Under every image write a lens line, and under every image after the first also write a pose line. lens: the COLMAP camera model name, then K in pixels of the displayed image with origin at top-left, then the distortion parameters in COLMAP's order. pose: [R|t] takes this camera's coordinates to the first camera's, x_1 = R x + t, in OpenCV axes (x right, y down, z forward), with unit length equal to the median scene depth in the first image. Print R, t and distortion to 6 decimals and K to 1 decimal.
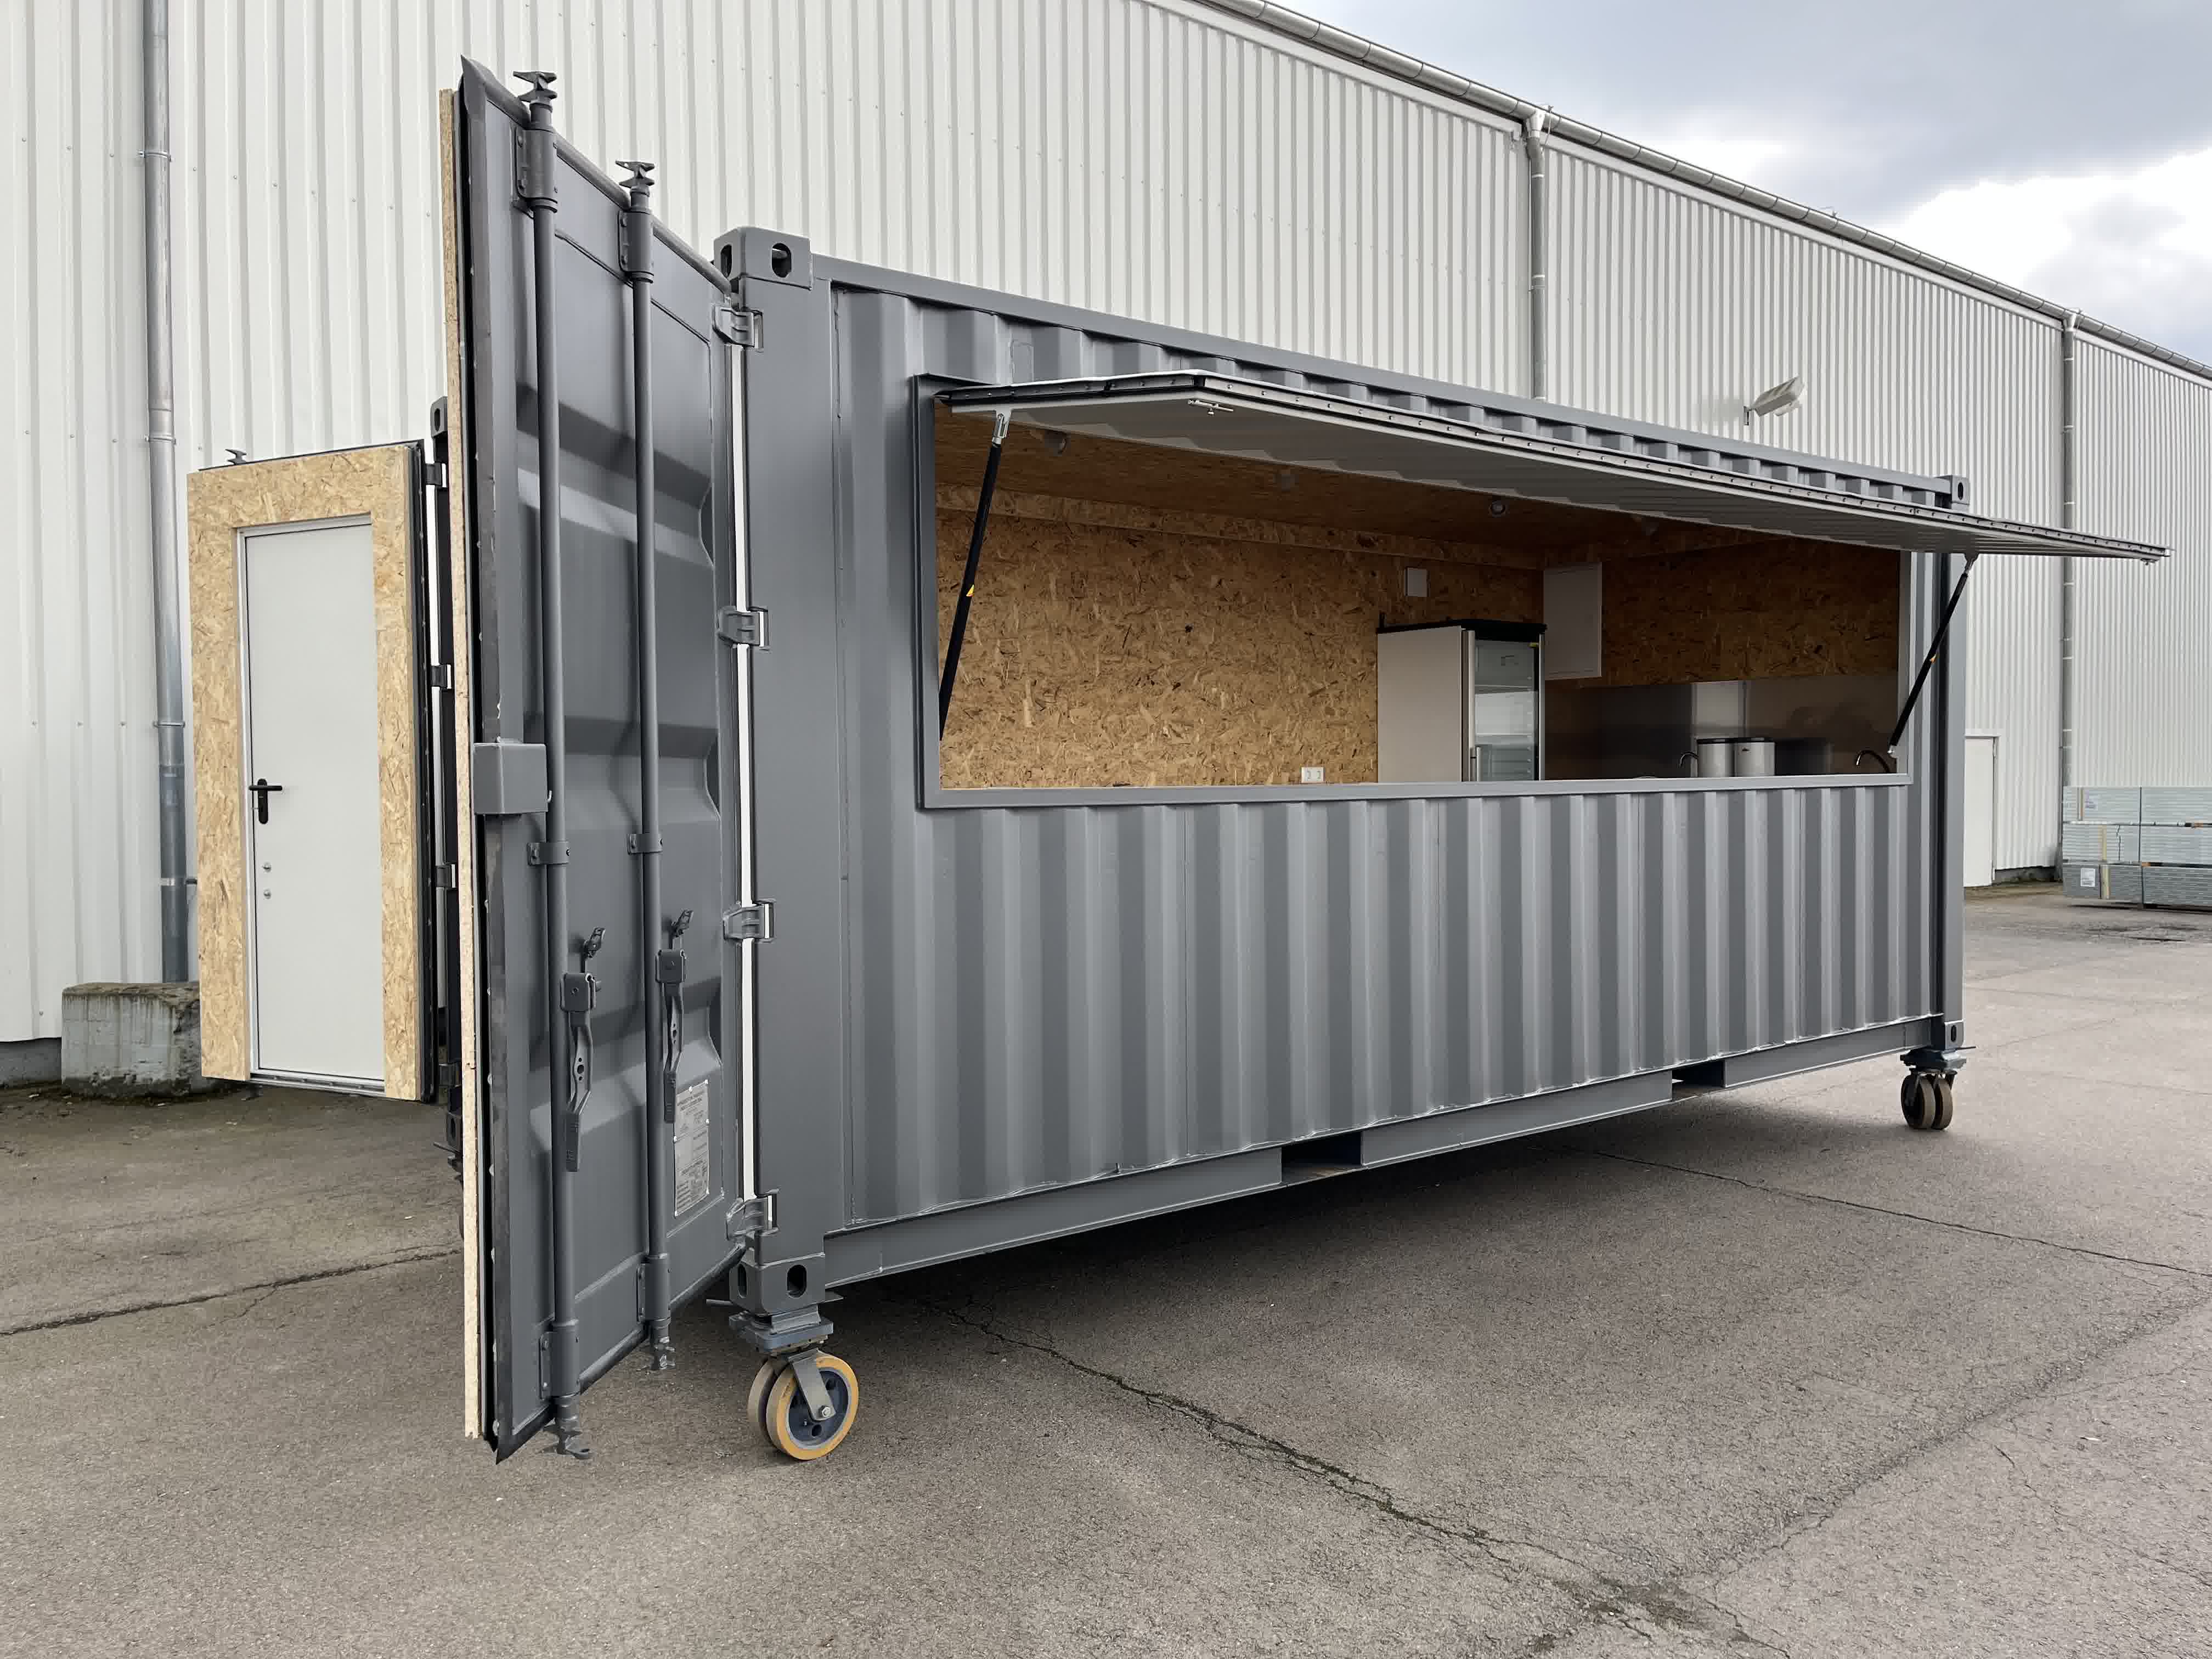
lens RADIAL K [[1666.3, 0, 1108.7], [0, 1666.3, 818.3], [0, 0, 1]] dist [0.082565, -0.105615]
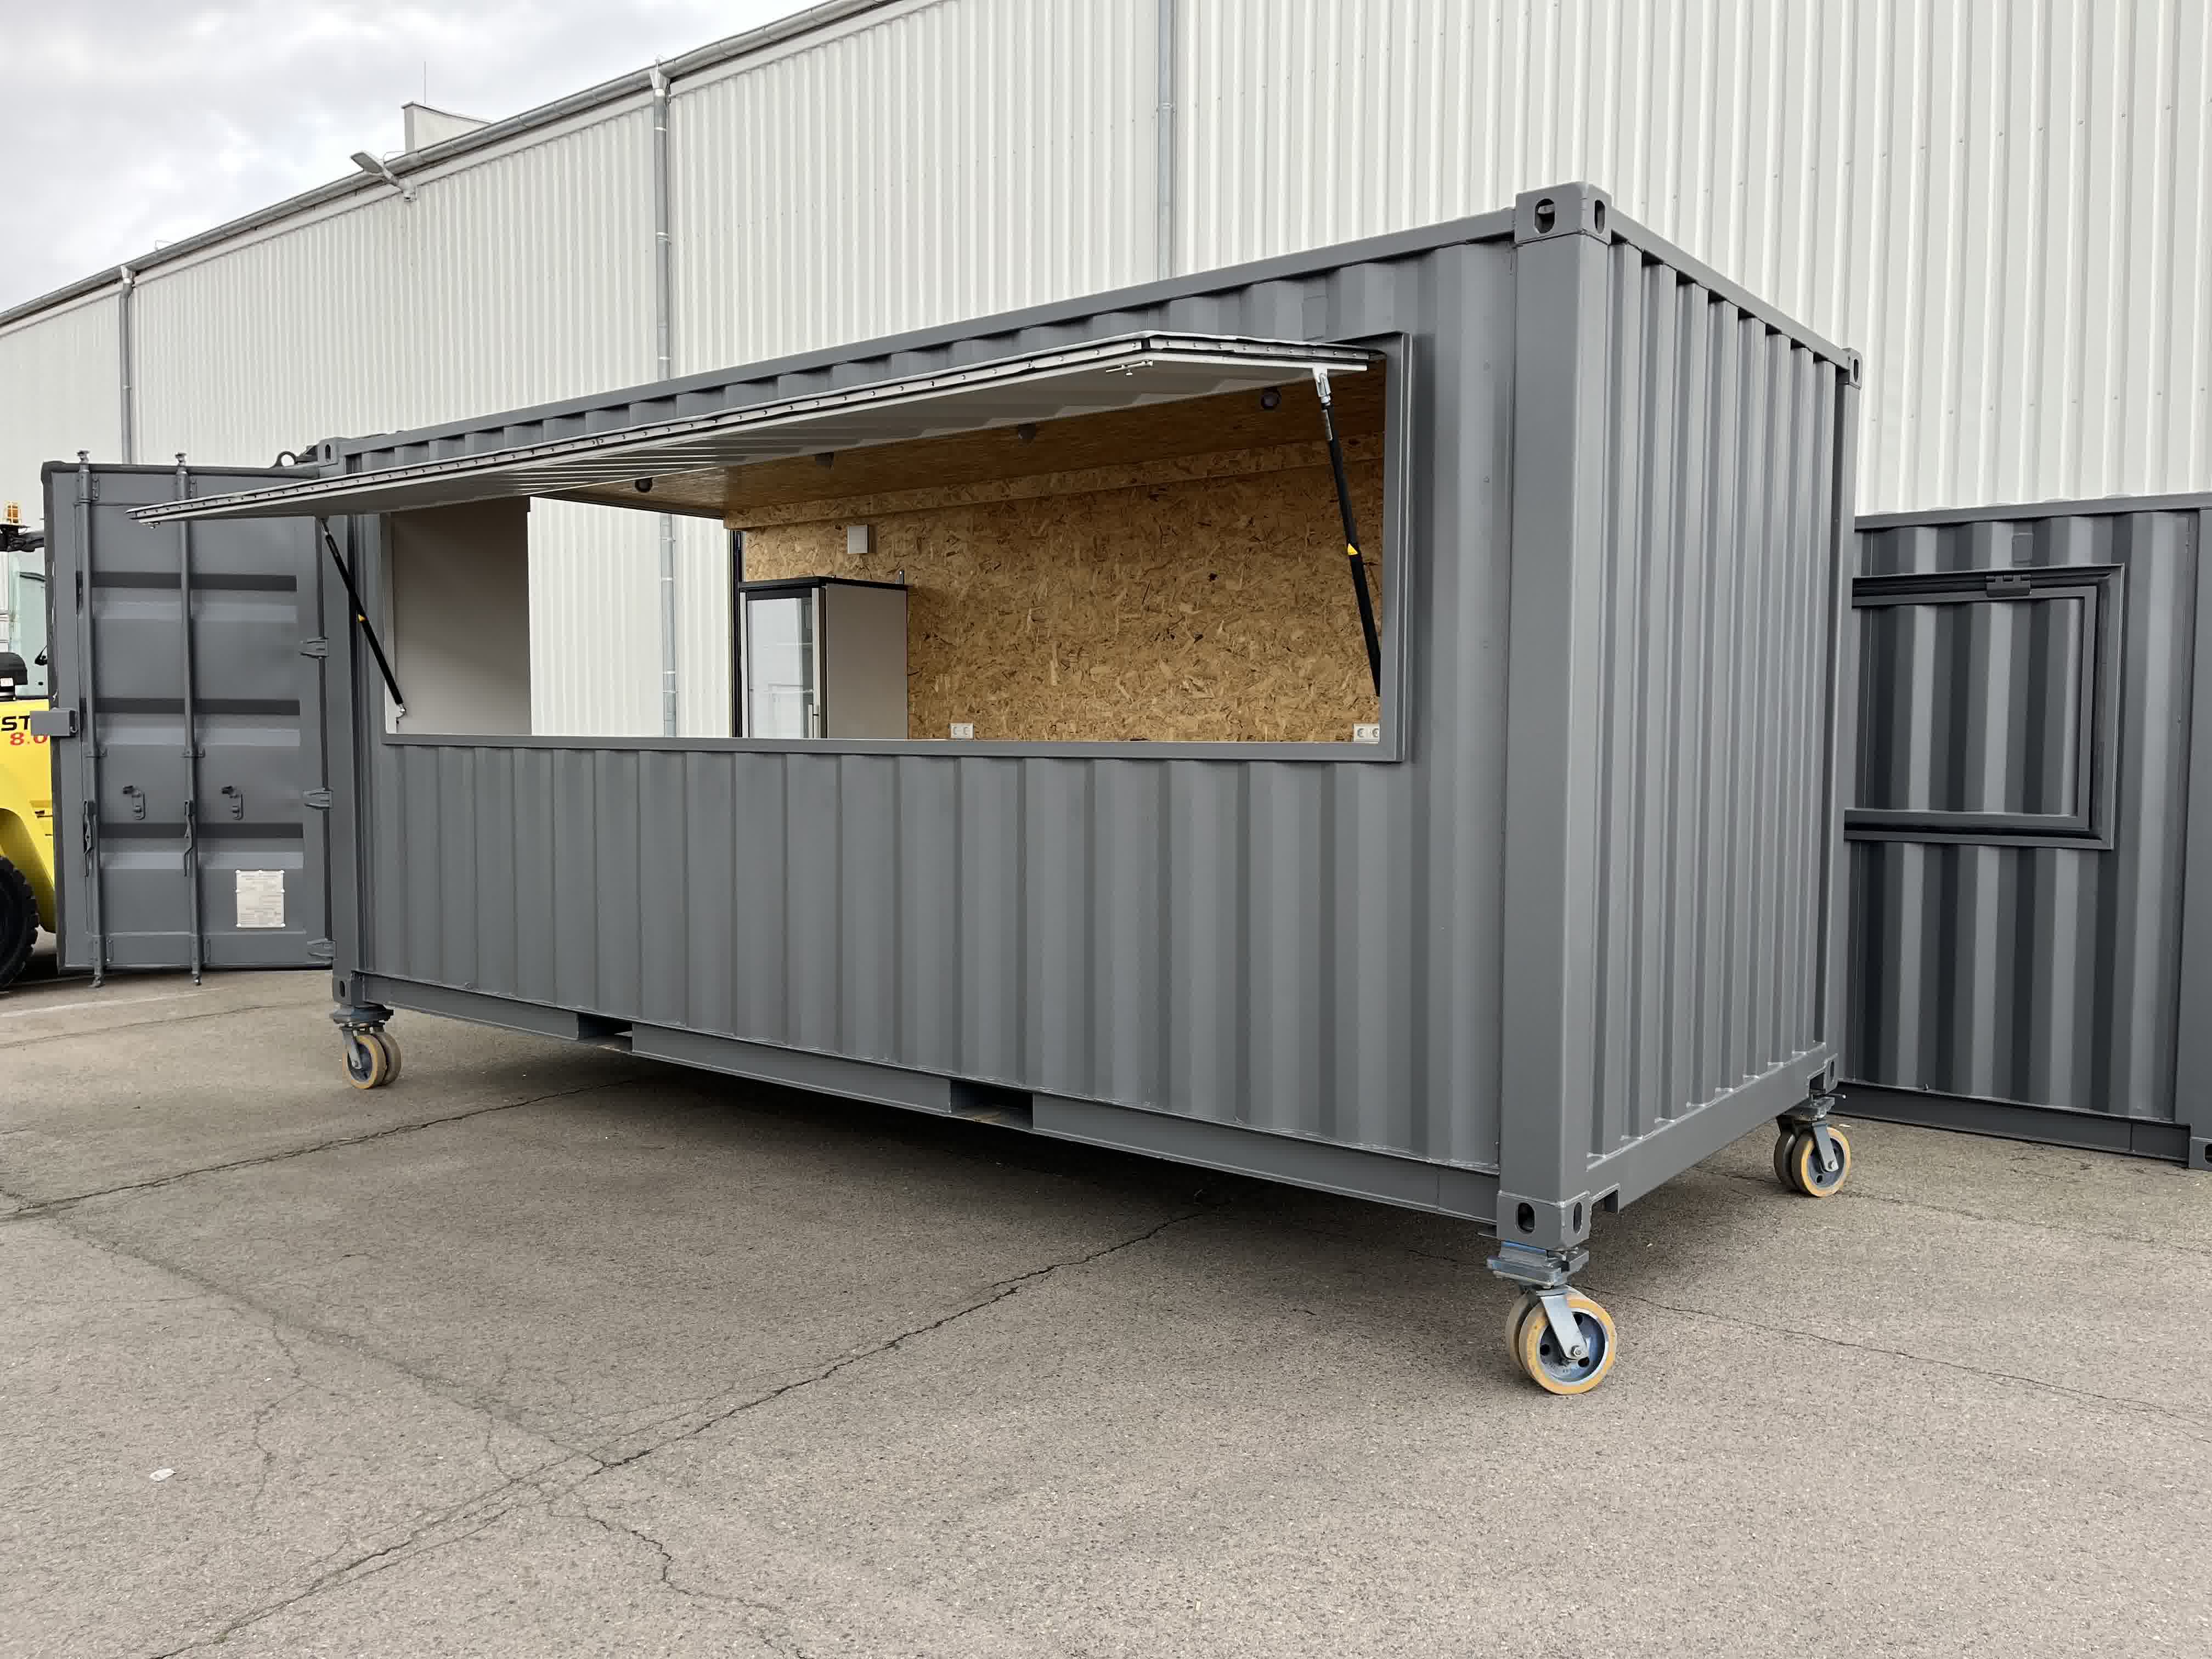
lens RADIAL K [[1666.3, 0, 1108.7], [0, 1666.3, 818.3], [0, 0, 1]] dist [0.082565, -0.105615]
pose [[0.235097, 0.061943, -0.969996, 1.228075], [-0.032239, 0.997915, 0.055912, -0.035005], [0.971437, 0.018127, 0.236604, 0.914906]]
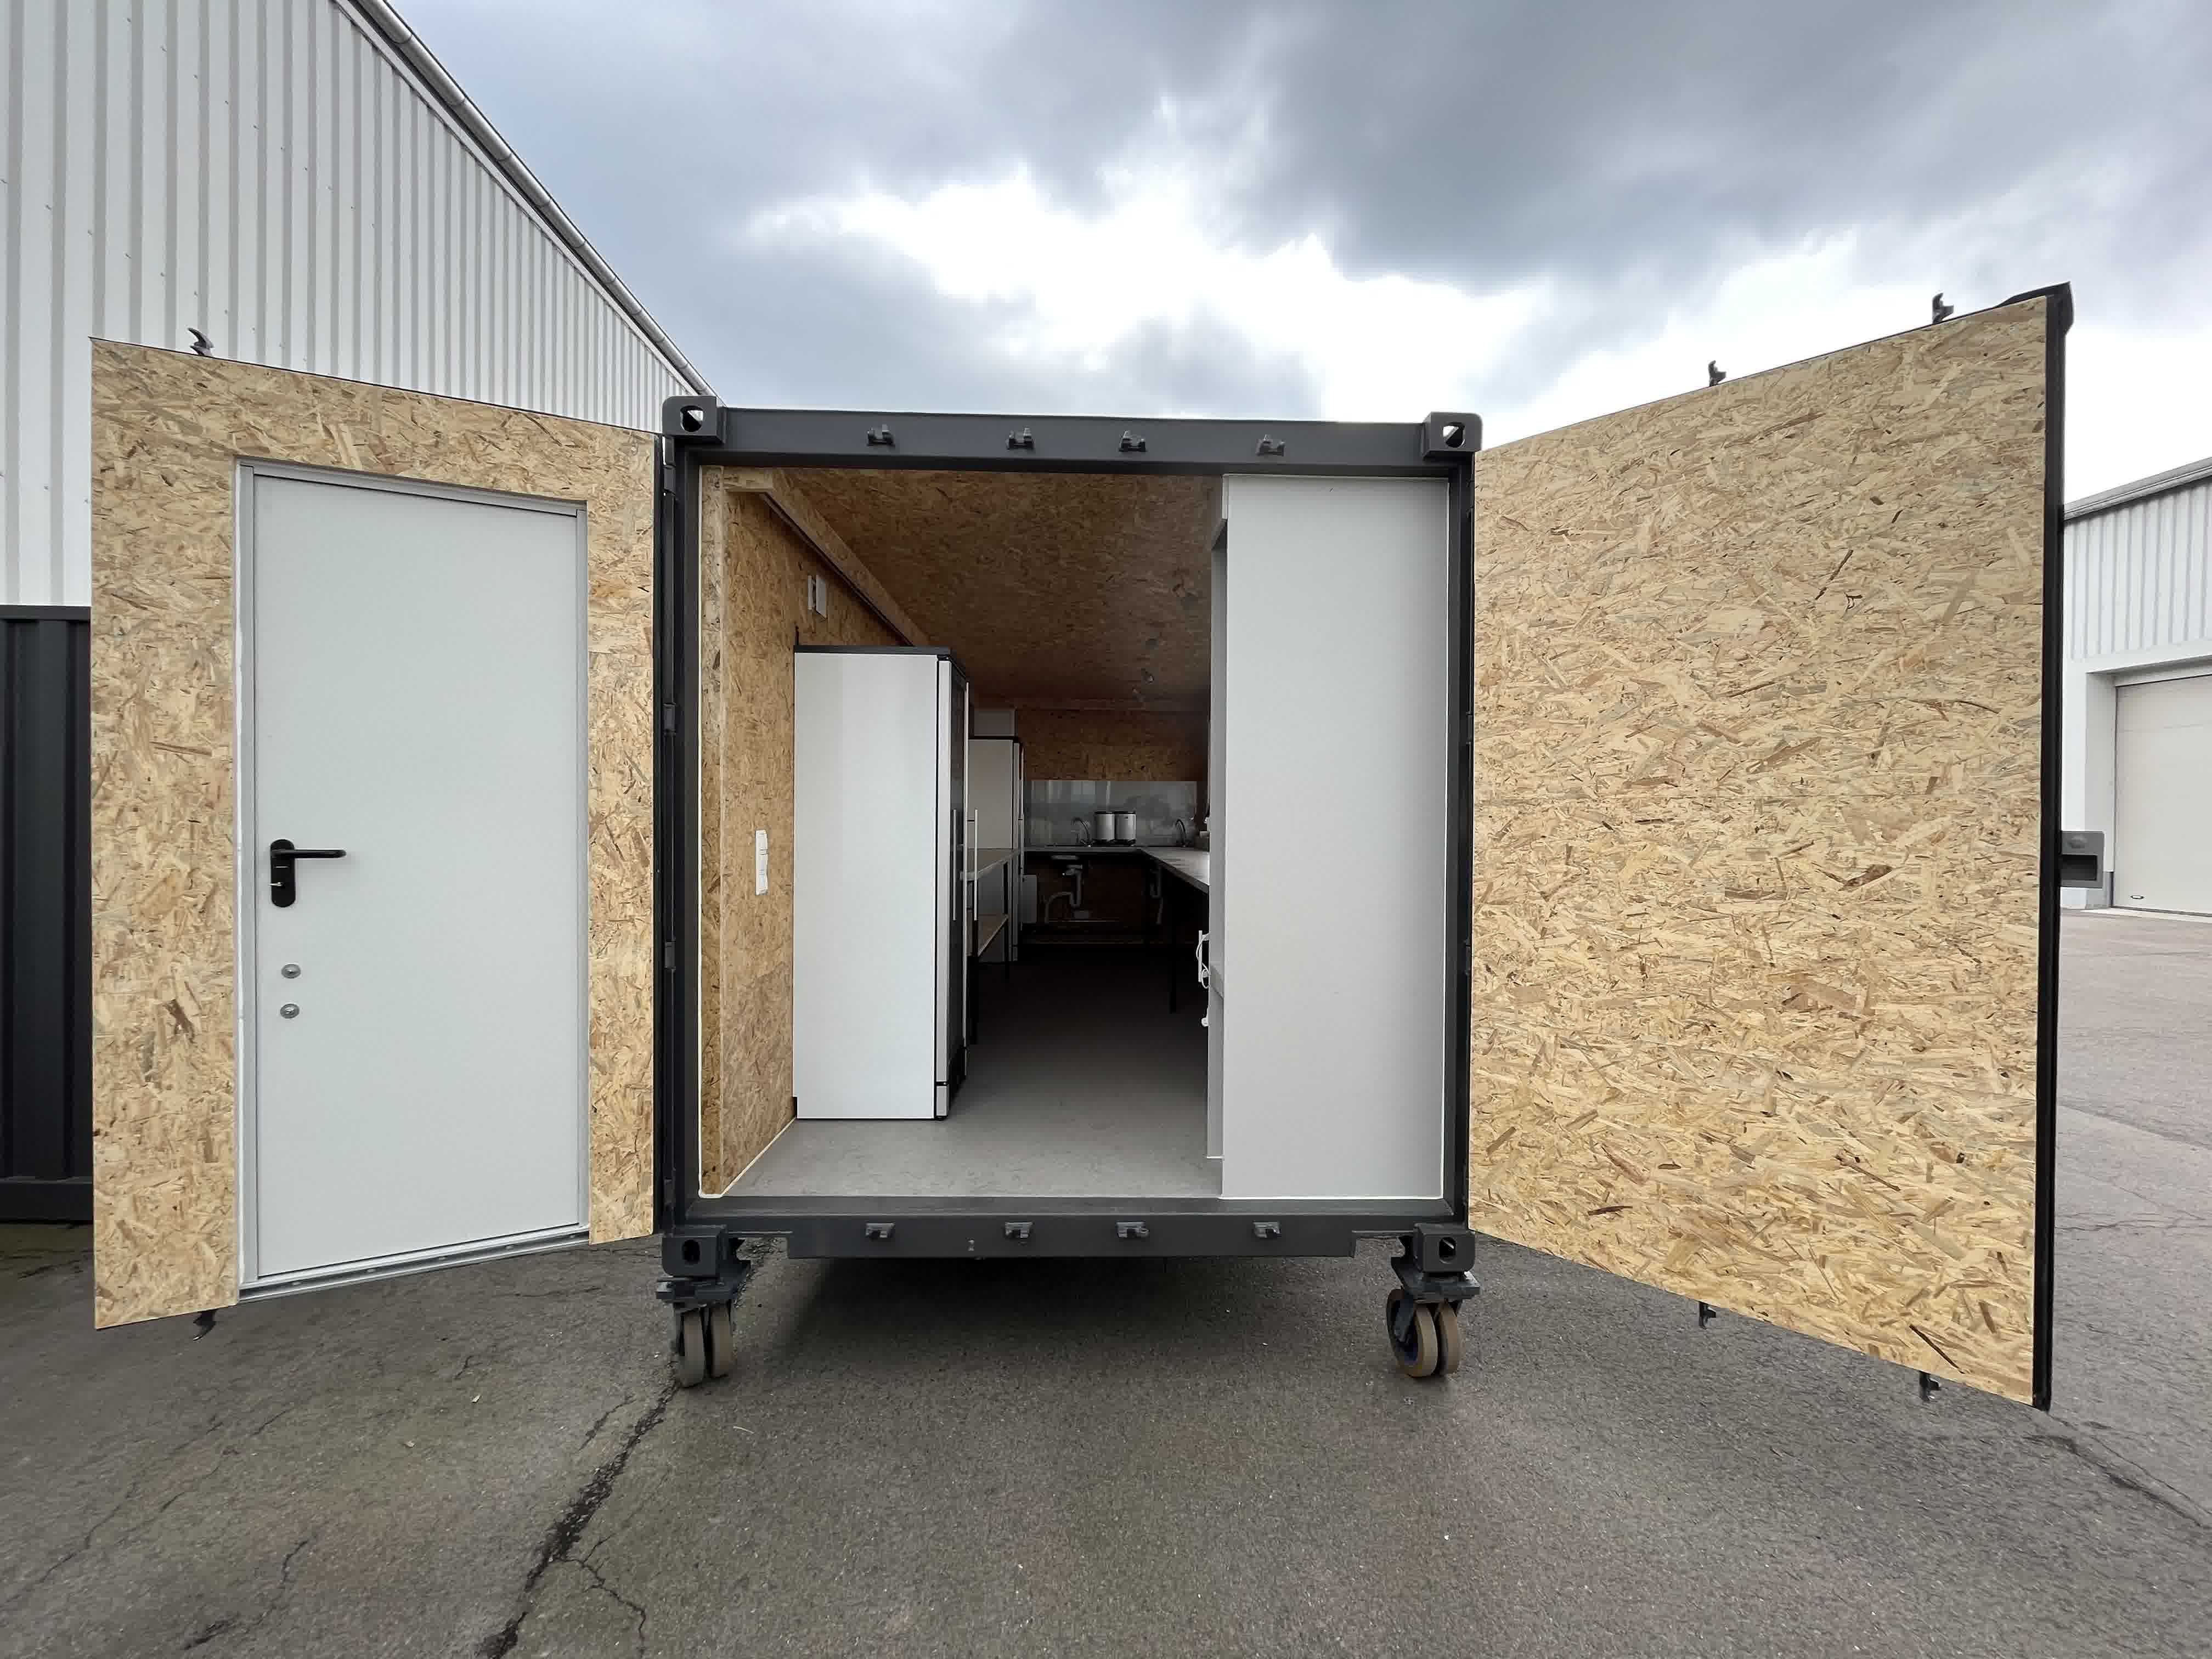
lens RADIAL K [[905.6, 0, 1102.3], [0, 905.6, 824.3], [0, 0, 1]] dist [-0.001276, 0.000192]
pose [[0.594624, 0.008072, 0.803963, -0.590109], [0.010981, 0.999775, -0.018160, -0.019124], [-0.803929, 0.019627, 0.594402, 0.520833]]
